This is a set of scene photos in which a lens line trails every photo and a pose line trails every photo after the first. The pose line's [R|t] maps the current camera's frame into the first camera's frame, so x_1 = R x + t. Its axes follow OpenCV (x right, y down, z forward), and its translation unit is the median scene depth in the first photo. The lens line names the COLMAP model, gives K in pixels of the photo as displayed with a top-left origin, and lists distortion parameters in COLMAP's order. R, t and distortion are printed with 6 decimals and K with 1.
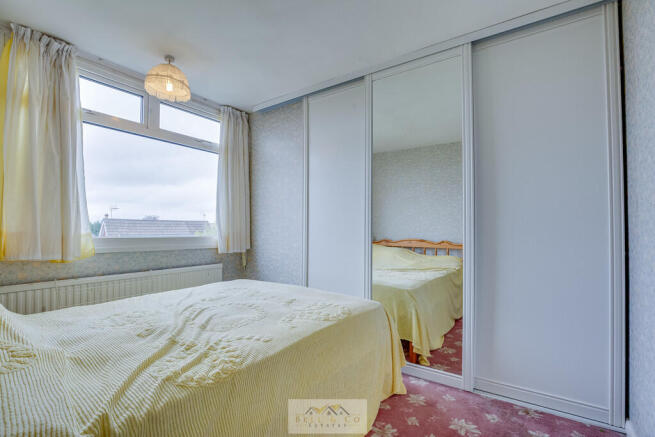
lens RADIAL K [[284.2, 0, 325.3], [0, 284.2, 225.6], [0, 0, 1]] dist [-0.023179, -0.000052]
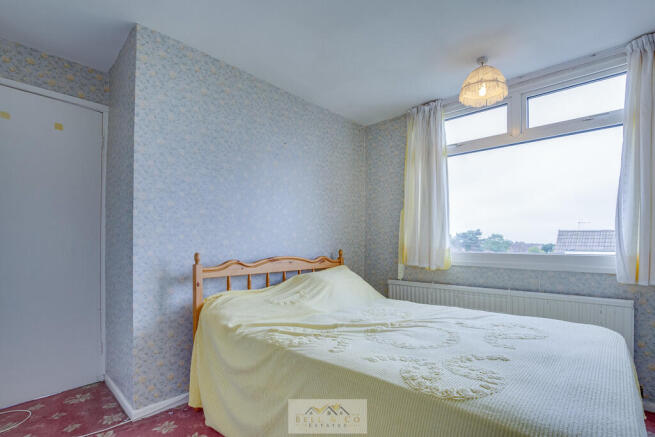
lens RADIAL K [[312.6, 0, 336.3], [0, 312.6, 244.4], [0, 0, 1]] dist [-0.024852, 0.000573]
pose [[-0.093198, -0.004146, -0.995639, 0.507147], [0.010178, 0.999935, -0.005116, 0.012785], [0.995596, -0.010611, -0.093149, 0.612932]]
